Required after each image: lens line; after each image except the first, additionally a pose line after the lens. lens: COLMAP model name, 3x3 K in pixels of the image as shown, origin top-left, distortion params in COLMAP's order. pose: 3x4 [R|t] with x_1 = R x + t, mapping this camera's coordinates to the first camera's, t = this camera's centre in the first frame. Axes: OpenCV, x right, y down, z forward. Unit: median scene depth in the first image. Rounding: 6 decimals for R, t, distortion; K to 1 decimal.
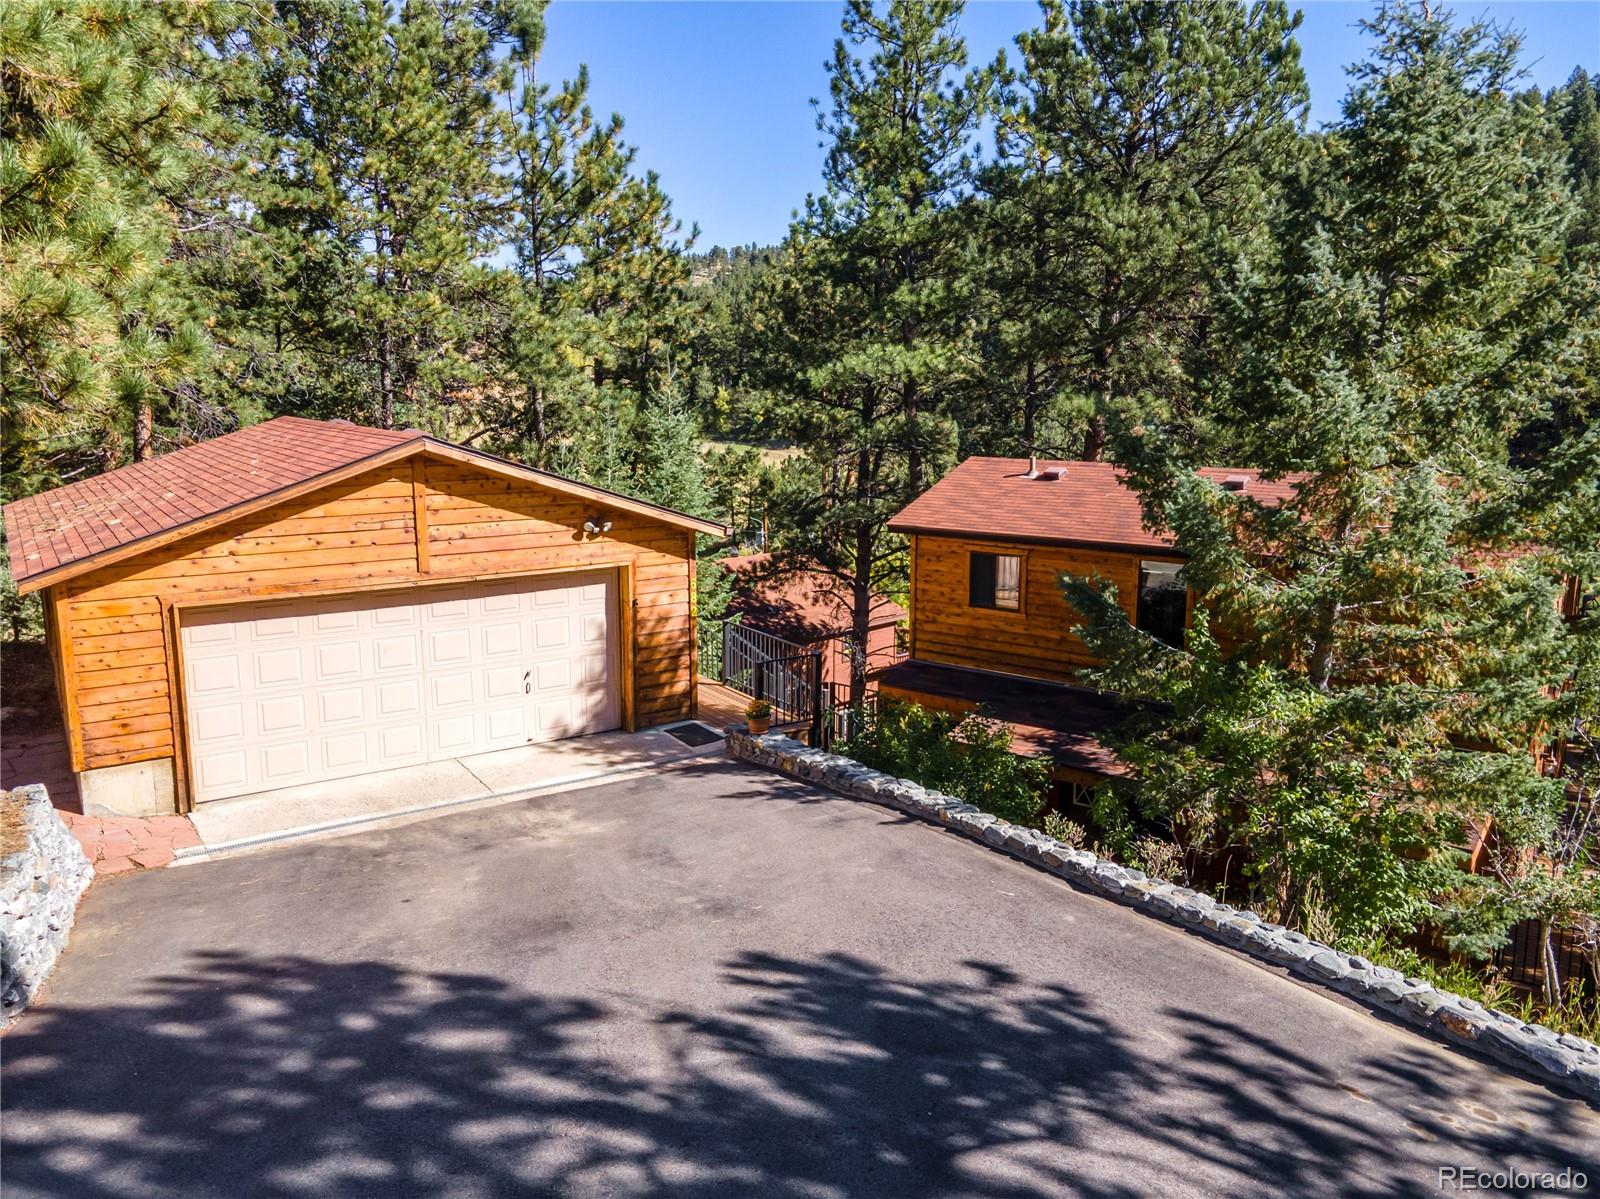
lens RADIAL K [[1184.8, 0, 800.0], [0, 1184.8, 599.5], [0, 0, 1]] dist [0.077946, -0.002912]
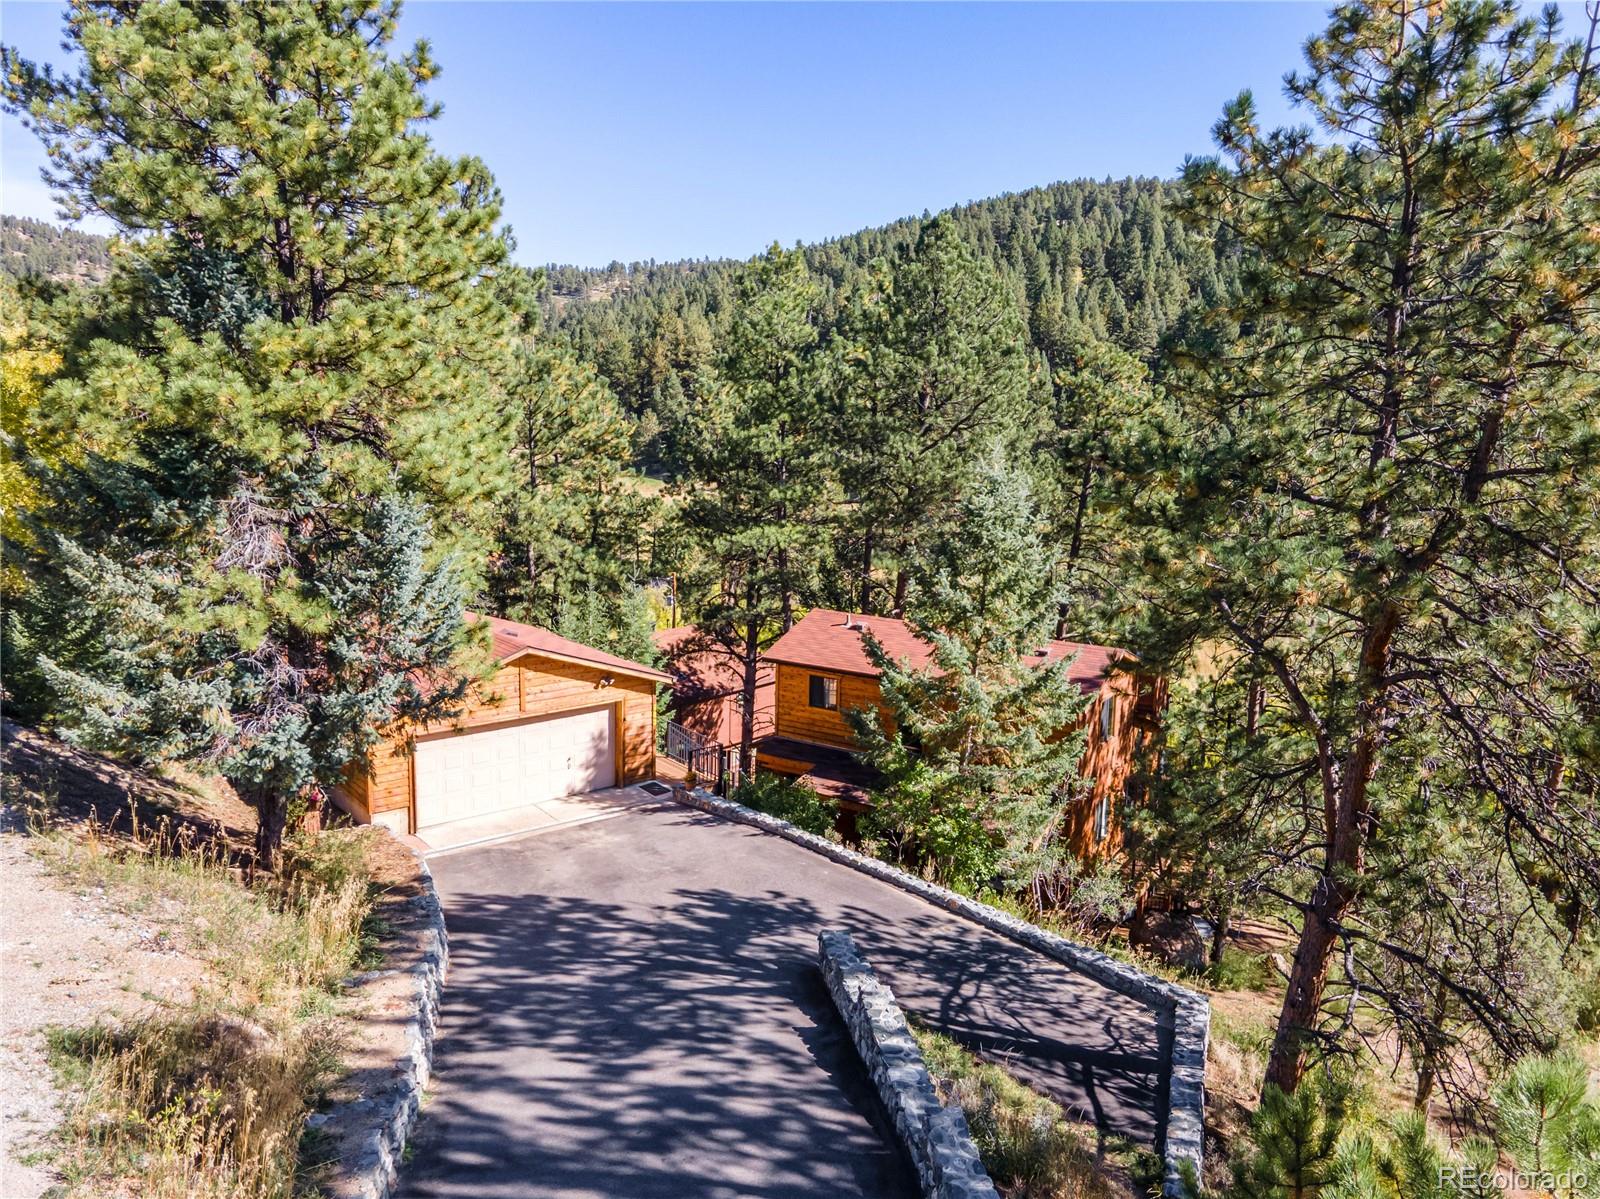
lens RADIAL K [[1184.8, 0, 800.0], [0, 1184.8, 599.5], [0, 0, 1]] dist [0.077946, -0.002912]
pose [[0.996167, 0.004504, 0.087353, -0.025996], [-0.003961, 0.999972, -0.006392, -0.179368], [-0.087379, 0.006021, 0.996157, -0.925776]]
